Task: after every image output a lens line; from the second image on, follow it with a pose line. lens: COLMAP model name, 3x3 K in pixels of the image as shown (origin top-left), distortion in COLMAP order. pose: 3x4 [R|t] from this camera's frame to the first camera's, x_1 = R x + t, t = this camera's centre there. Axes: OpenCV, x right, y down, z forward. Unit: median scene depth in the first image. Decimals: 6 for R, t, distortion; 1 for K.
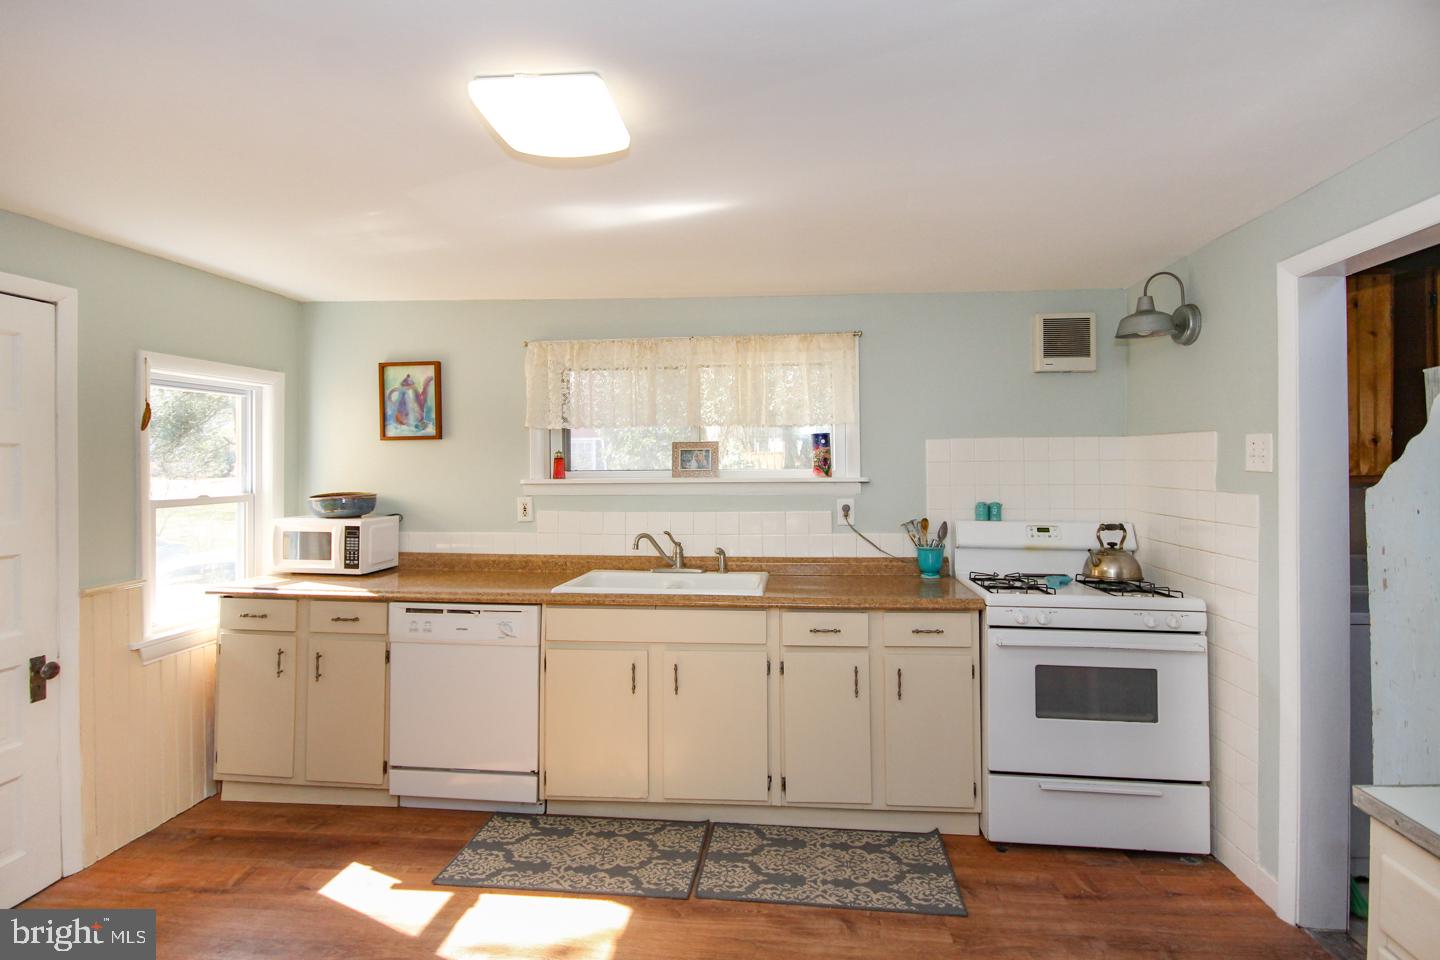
lens RADIAL K [[687.1, 0, 719.9], [0, 687.1, 463.5], [0, 0, 1]] dist [-0.007580, -0.000155]
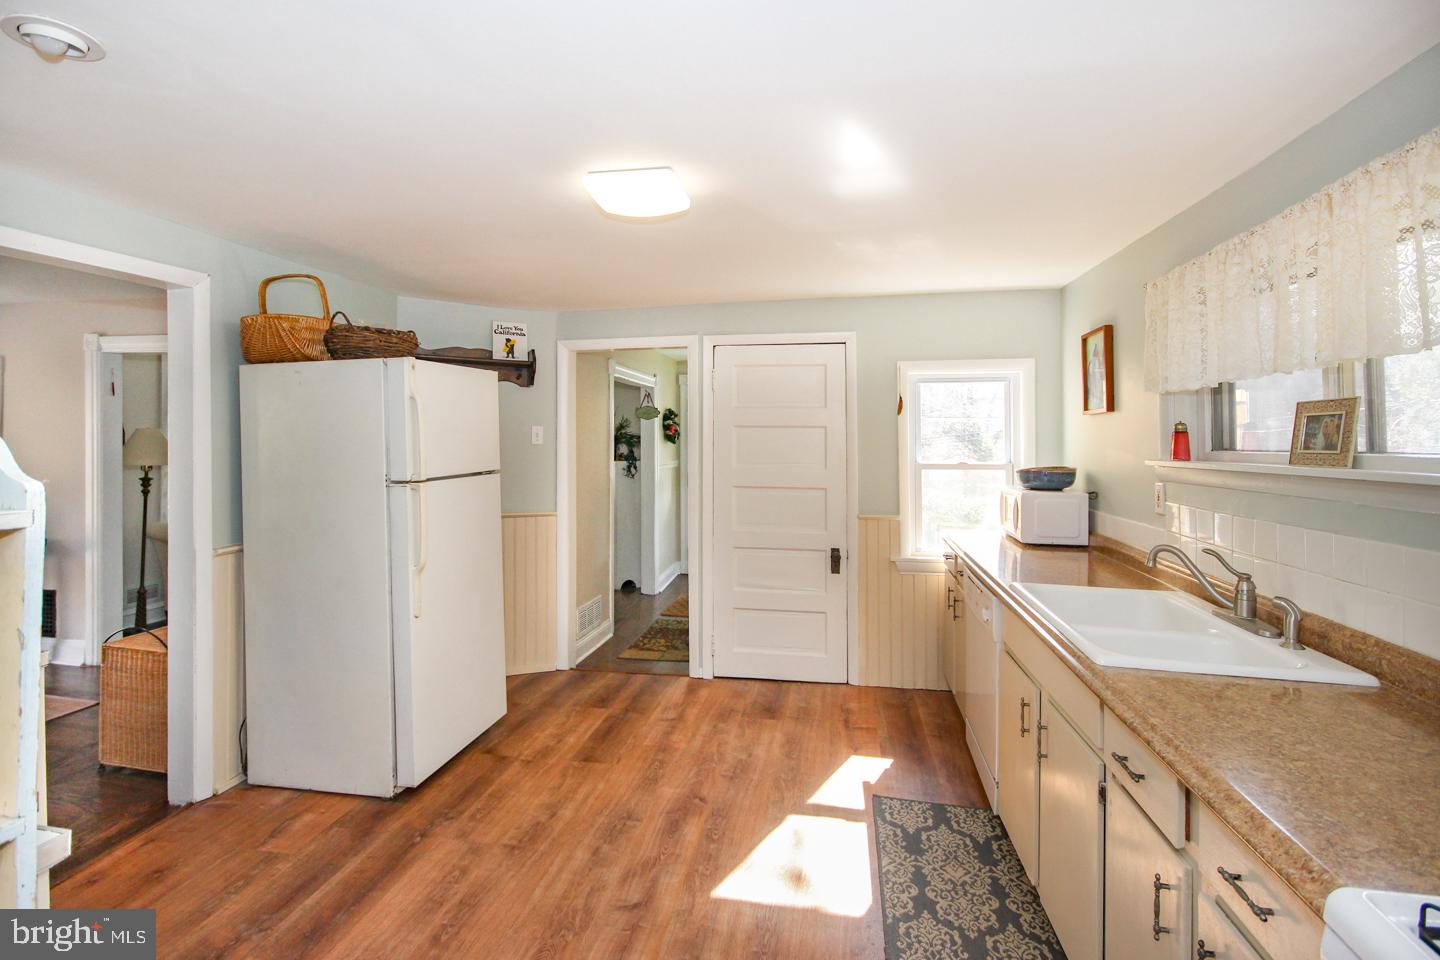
lens RADIAL K [[676.7, 0, 718.2], [0, 676.7, 437.4], [0, 0, 1]] dist [-0.000620, 0.000113]
pose [[-0.068785, 0.000798, -0.997631, 0.632908], [-0.002140, 0.999997, 0.000948, -0.001261], [0.997629, 0.002200, -0.068783, 0.685622]]
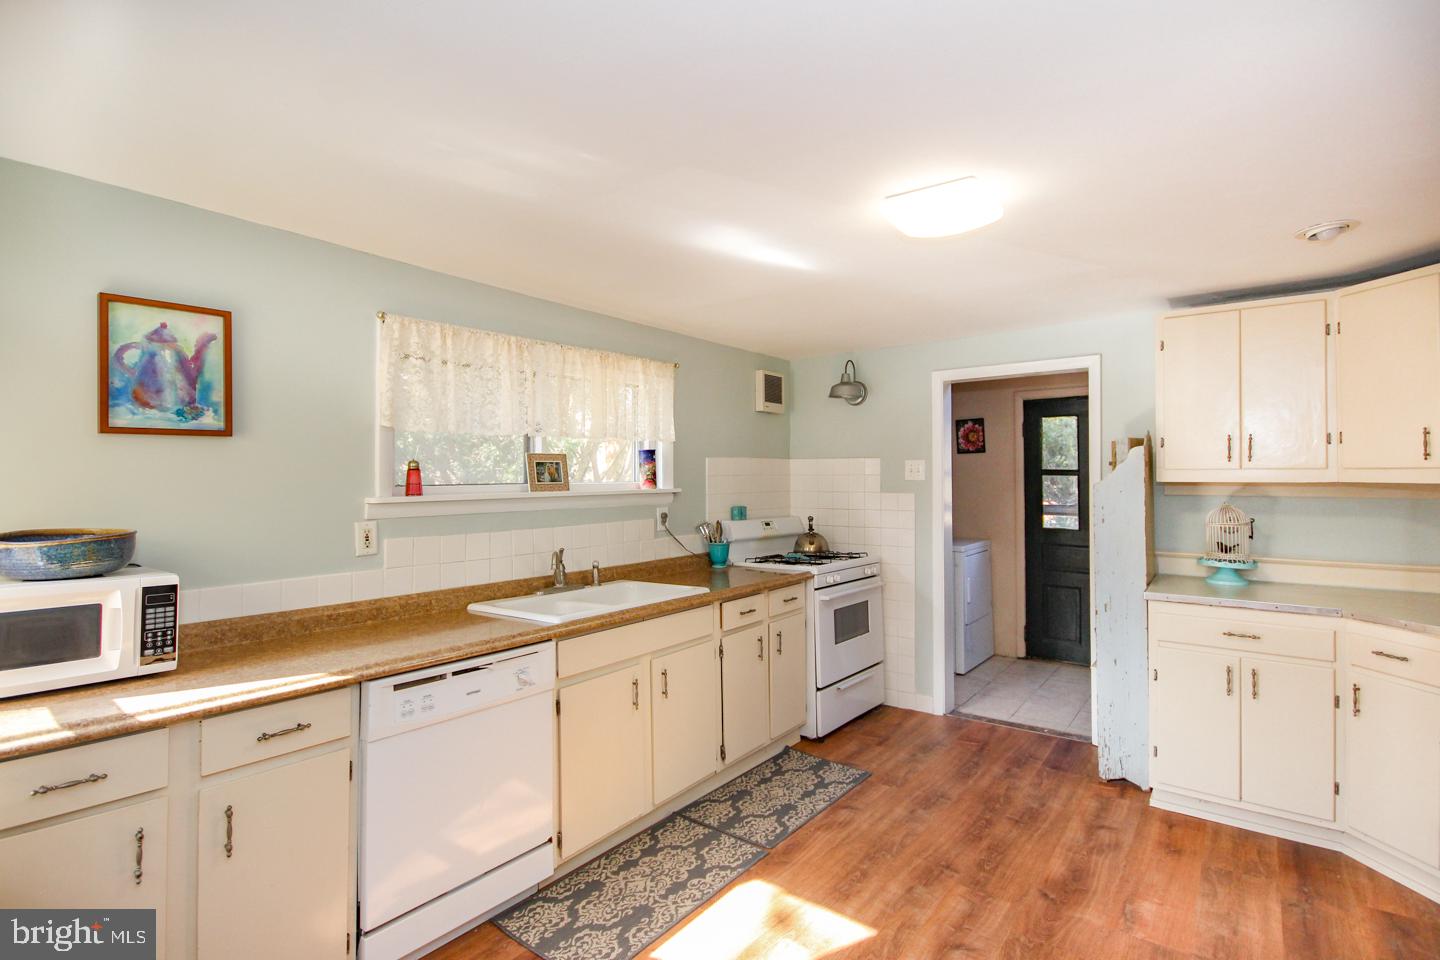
lens RADIAL K [[700.4, 0, 711.1], [0, 700.4, 468.7], [0, 0, 1]] dist [-0.005780, -0.000417]
pose [[0.533978, 0.012735, 0.845403, -0.887220], [0.004195, 0.999834, -0.017711, 0.008919], [-0.845488, 0.013004, 0.533836, 0.360282]]
